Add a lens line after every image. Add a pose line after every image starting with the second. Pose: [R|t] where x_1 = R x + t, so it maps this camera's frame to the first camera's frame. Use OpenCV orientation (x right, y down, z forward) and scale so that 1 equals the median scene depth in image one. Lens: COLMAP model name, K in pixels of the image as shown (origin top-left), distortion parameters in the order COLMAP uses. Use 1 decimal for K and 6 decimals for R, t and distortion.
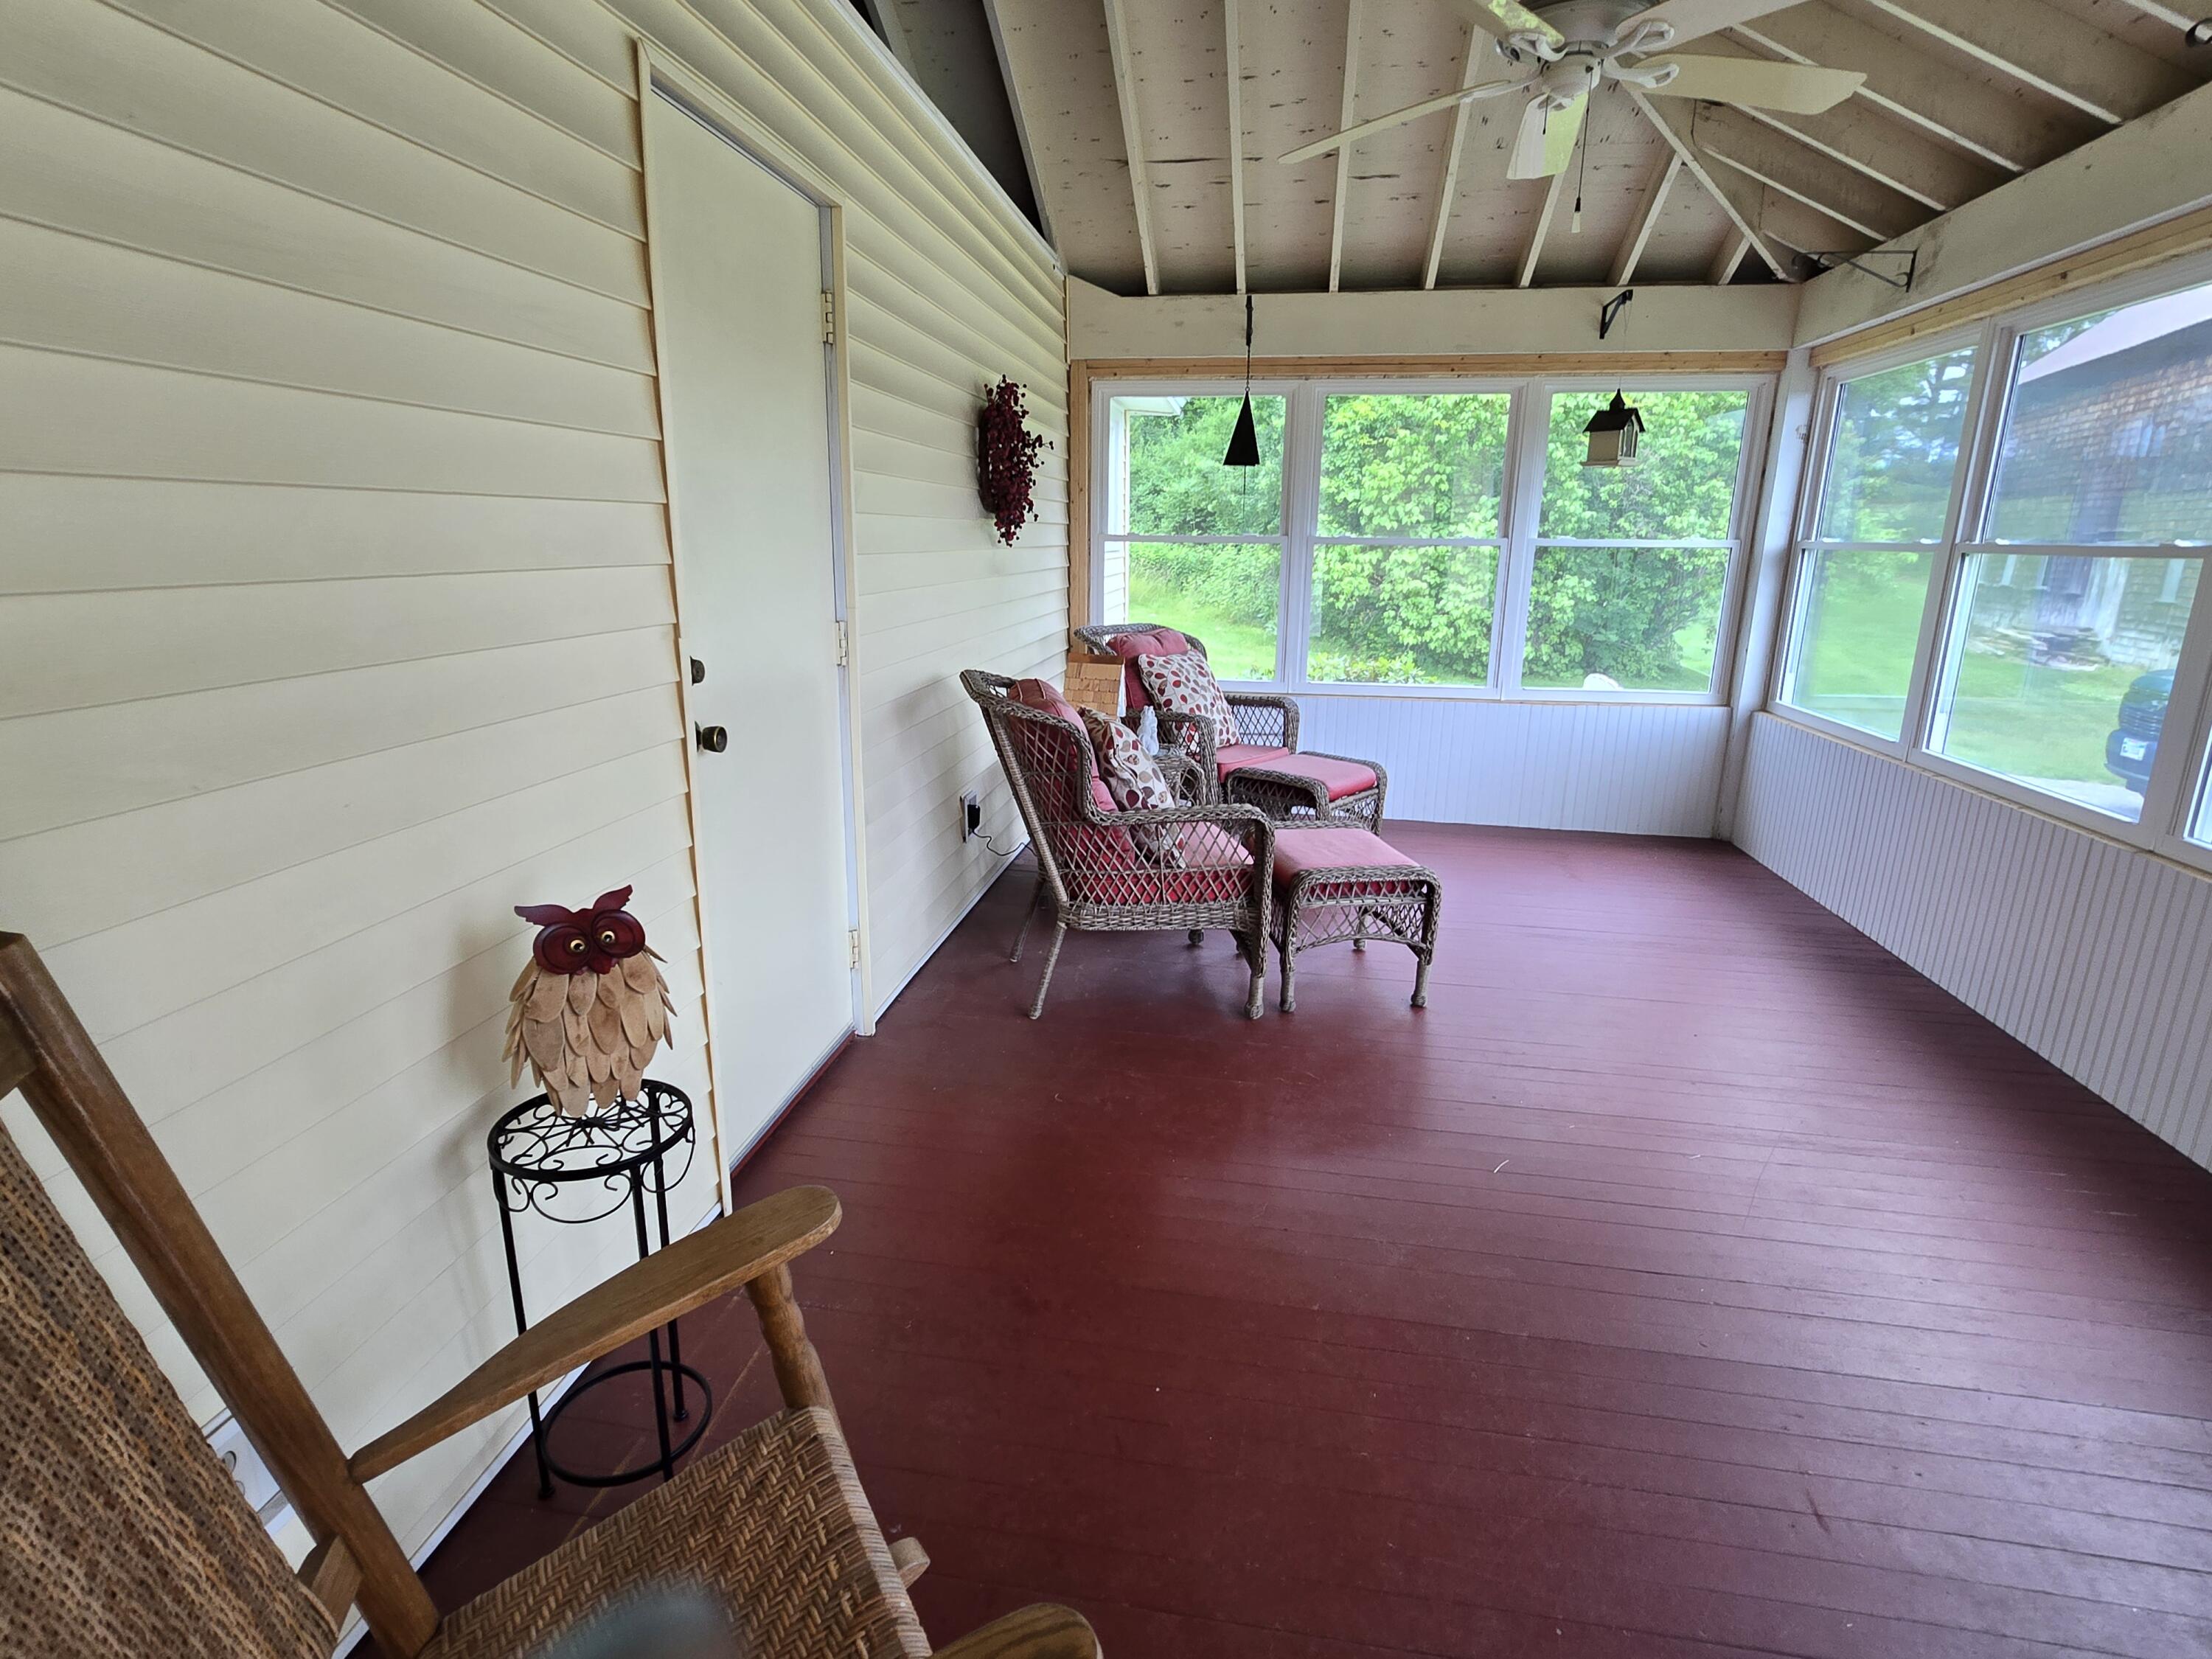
lens RADIAL K [[1124.0, 0, 1095.5], [0, 1124.0, 833.9], [0, 0, 1]] dist [-0.007086, 0.001100]
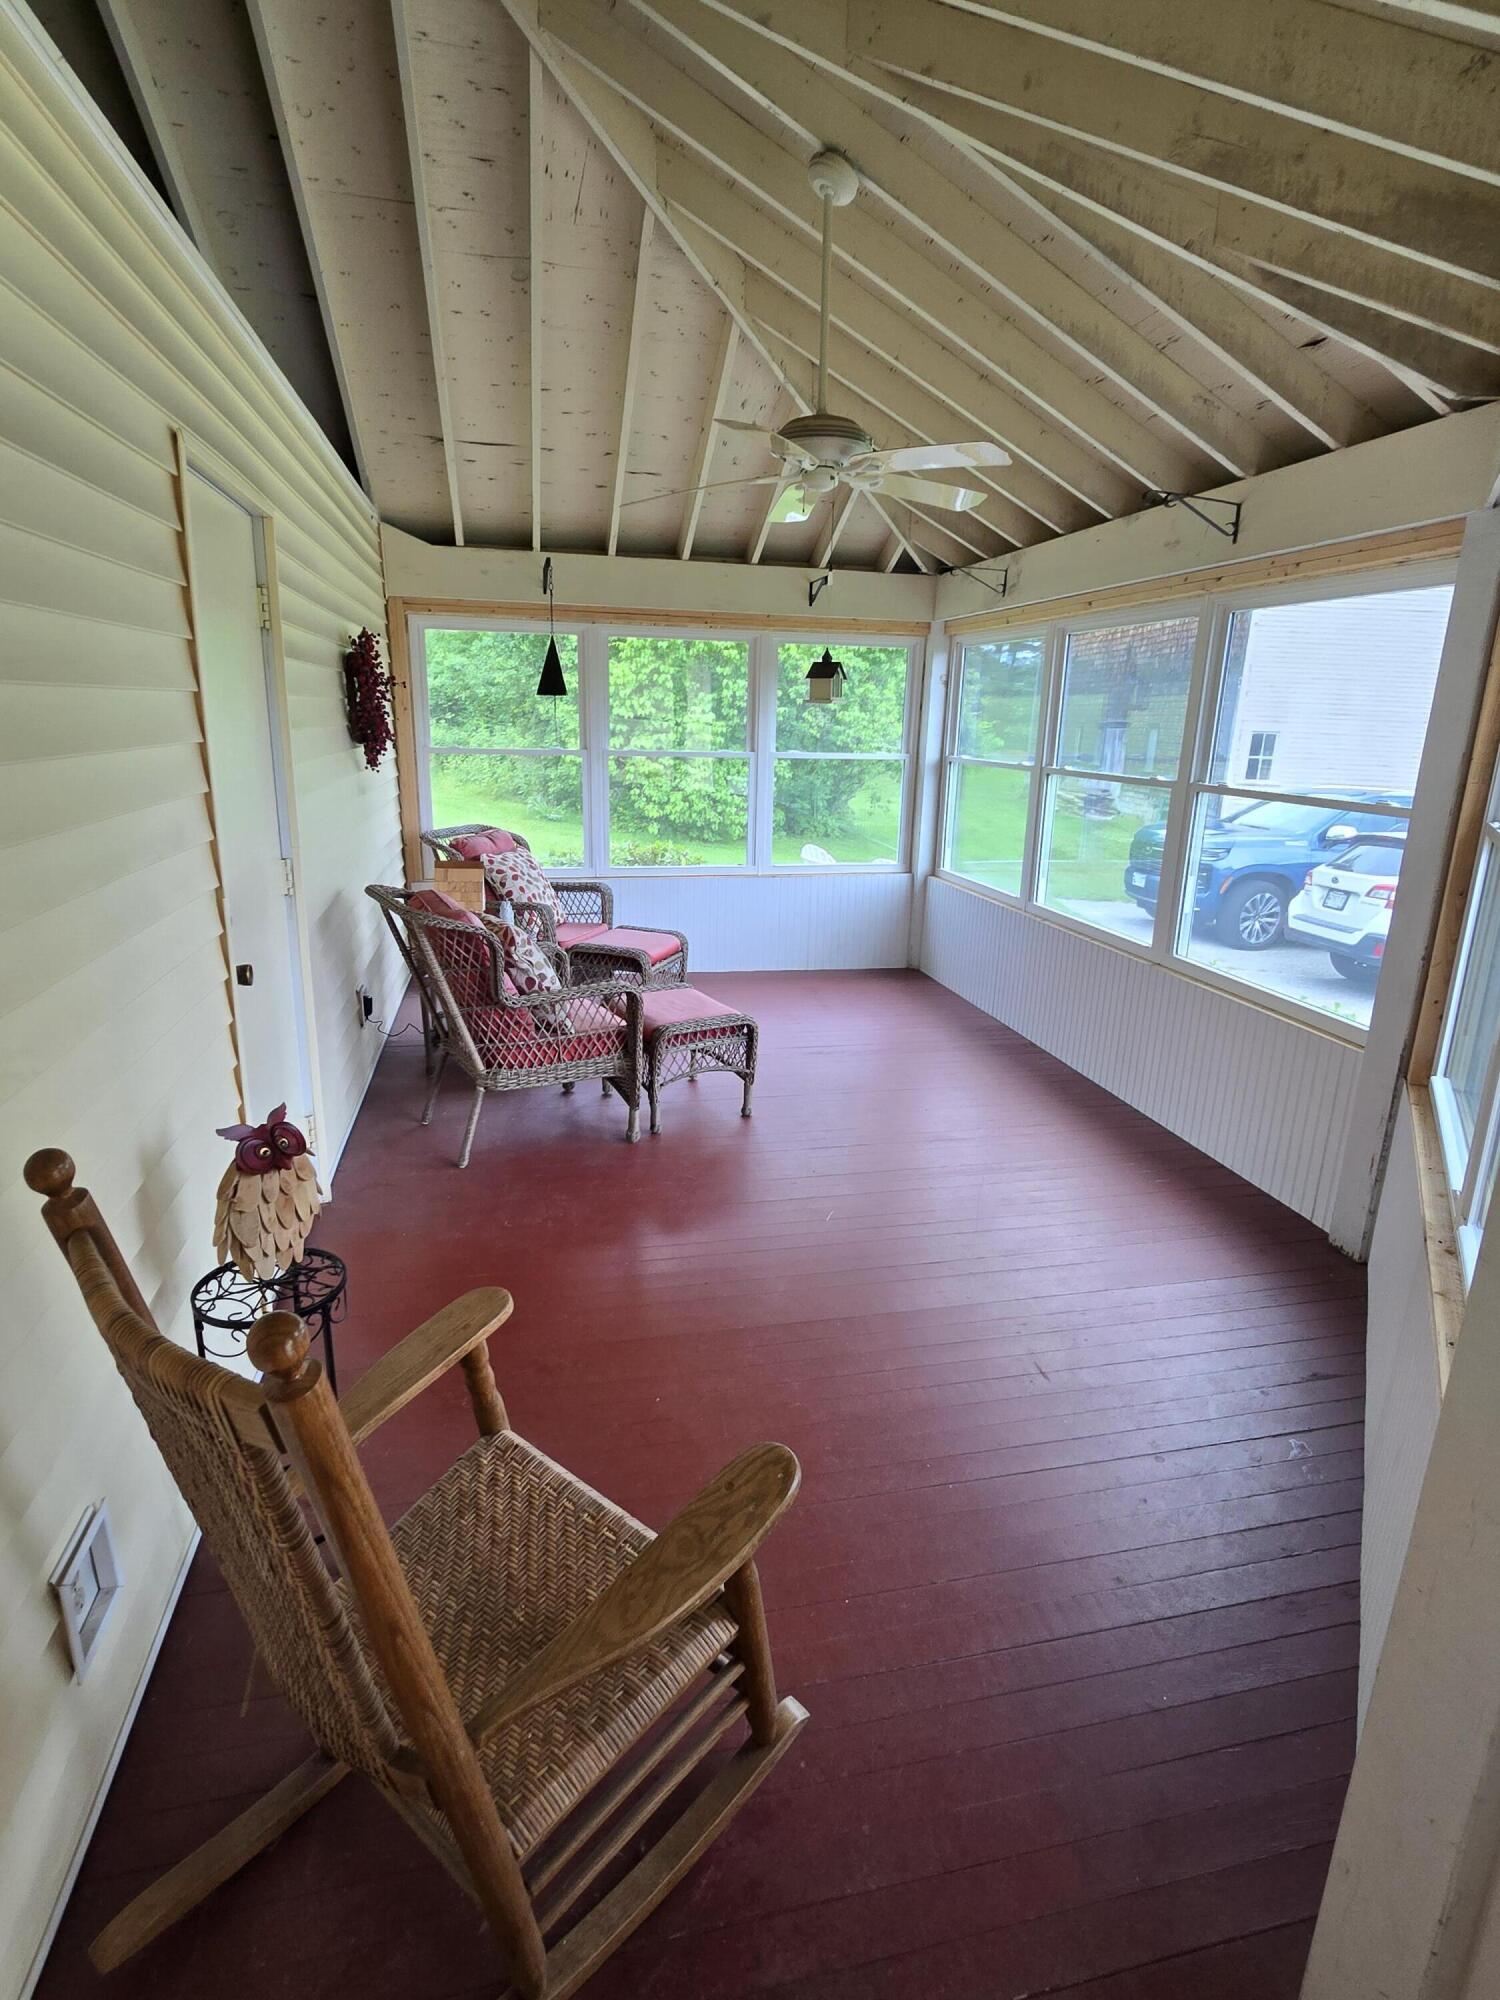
lens RADIAL K [[1016.2, 0, 756.4], [0, 1016.2, 994.2], [0, 0, 1]] dist [-0.007086, 0.001100]
pose [[0.922956, -0.089507, 0.374354, -0.128156], [0.082797, 0.995986, 0.034004, -0.029530], [-0.375895, -0.000389, 0.926662, -0.126301]]
